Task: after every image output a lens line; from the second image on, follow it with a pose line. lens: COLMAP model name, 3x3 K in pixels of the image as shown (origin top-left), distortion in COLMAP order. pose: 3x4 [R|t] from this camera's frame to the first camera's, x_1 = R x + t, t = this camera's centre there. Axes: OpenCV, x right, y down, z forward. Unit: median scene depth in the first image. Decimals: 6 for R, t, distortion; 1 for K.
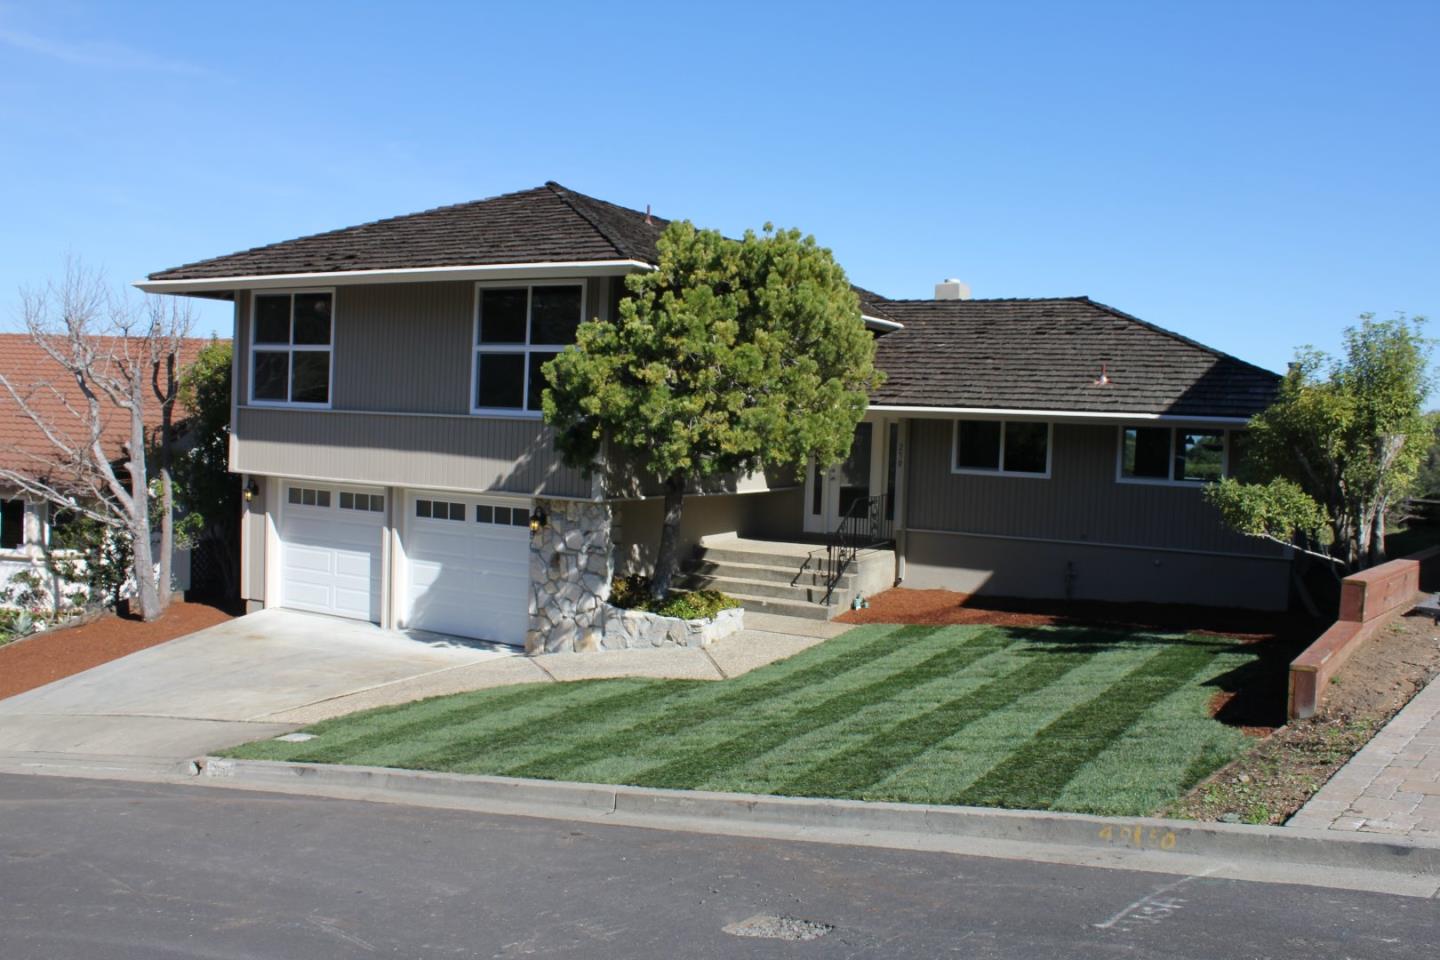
lens RADIAL K [[1210.2, 0, 720.0], [0, 1210.2, 480.0], [0, 0, 1]] dist [-0.178682, 0.175544]
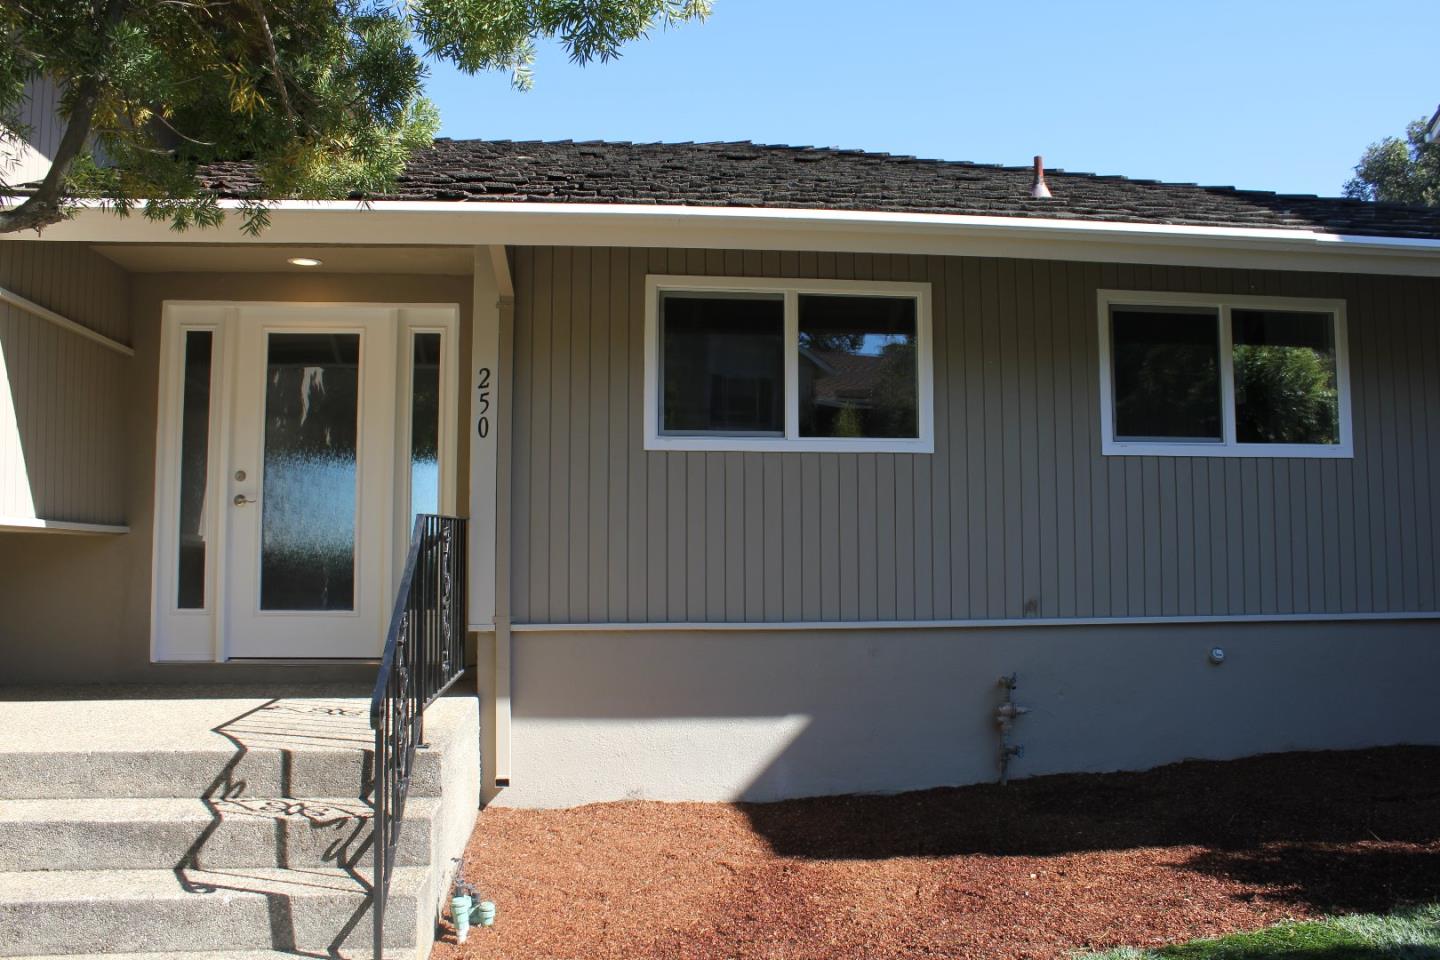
lens RADIAL K [[1210.2, 0, 720.0], [0, 1210.2, 480.0], [0, 0, 1]] dist [-0.178682, 0.175544]
pose [[0.818825, 0.004194, 0.574029, 0.016081], [0.061337, 0.993609, -0.094753, 0.039185], [-0.570758, 0.112795, 0.813335, 0.772249]]
